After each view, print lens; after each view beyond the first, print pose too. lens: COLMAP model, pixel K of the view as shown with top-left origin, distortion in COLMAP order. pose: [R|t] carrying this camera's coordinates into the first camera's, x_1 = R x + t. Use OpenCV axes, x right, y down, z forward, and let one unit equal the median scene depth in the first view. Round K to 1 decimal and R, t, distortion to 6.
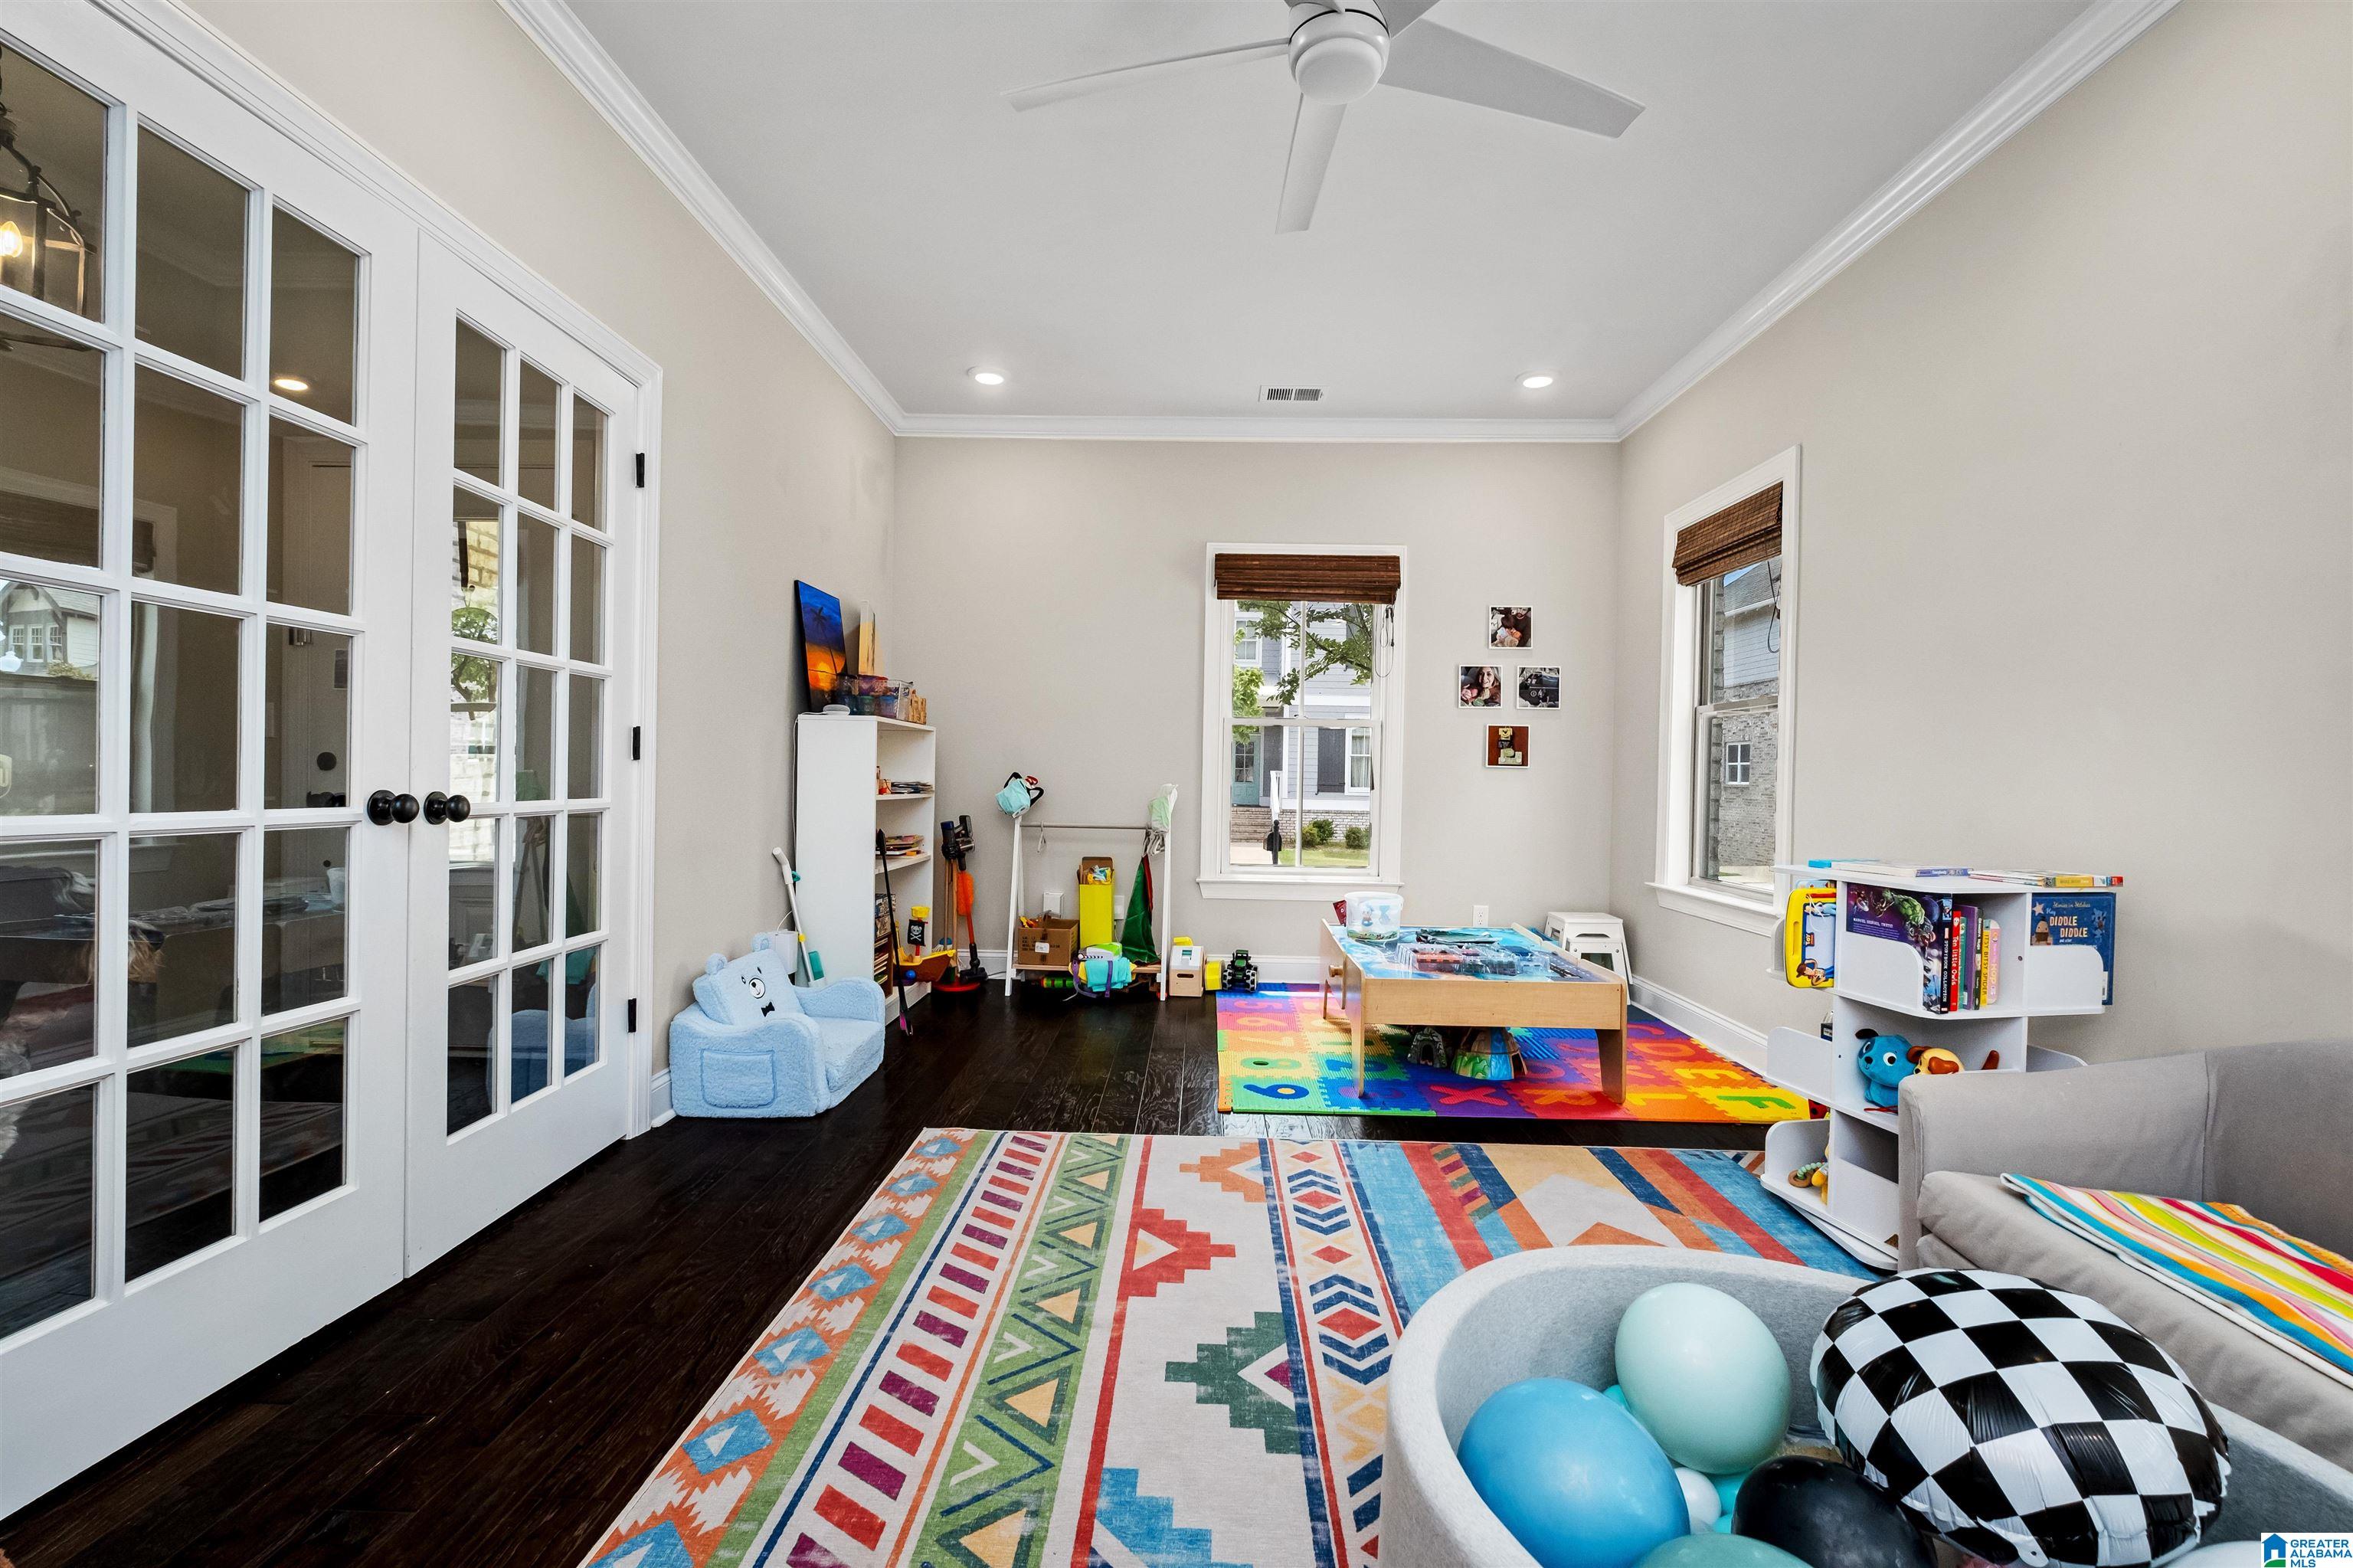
lens RADIAL K [[1017.6, 0, 1183.1], [0, 1017.6, 786.0], [0, 0, 1]] dist [-0.004205, -0.000255]
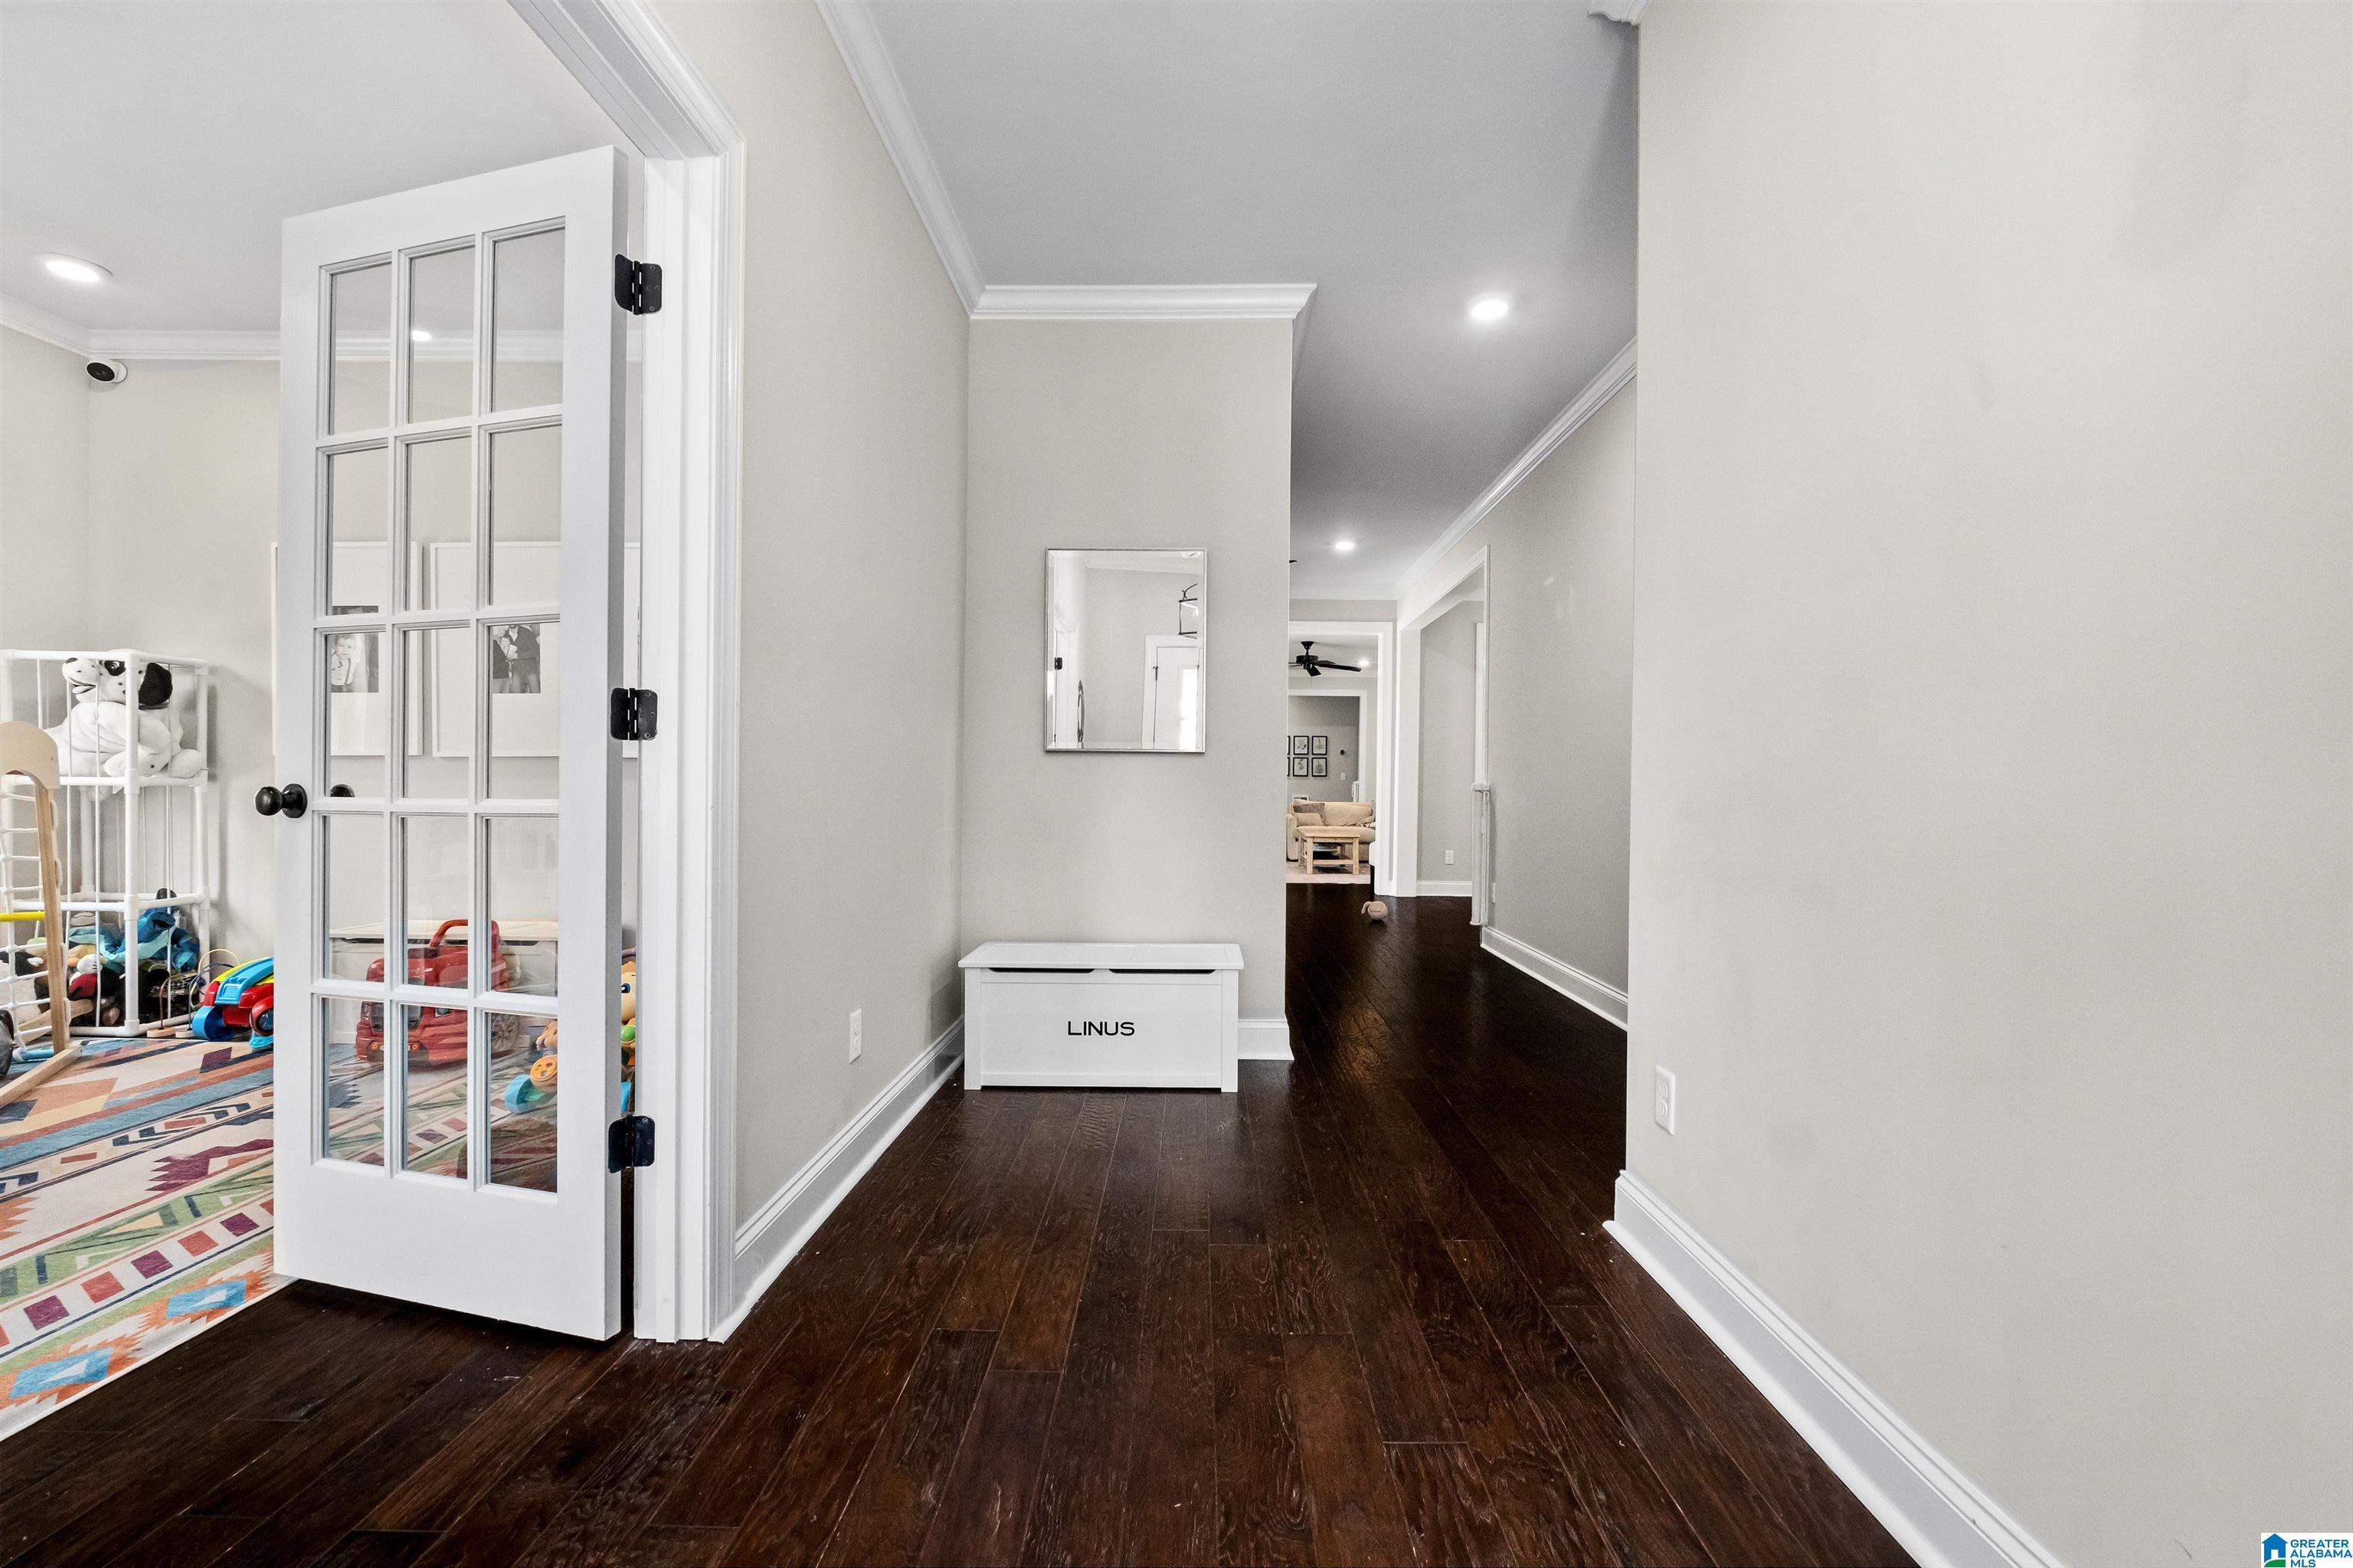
lens RADIAL K [[1017.6, 0, 1183.1], [0, 1017.6, 786.0], [0, 0, 1]] dist [-0.004205, -0.000255]
pose [[-0.999447, -0.033062, 0.003641, -1.103252], [-0.033017, 0.999387, 0.011625, -0.022795], [-0.004024, 0.011498, -0.999926, 2.140412]]
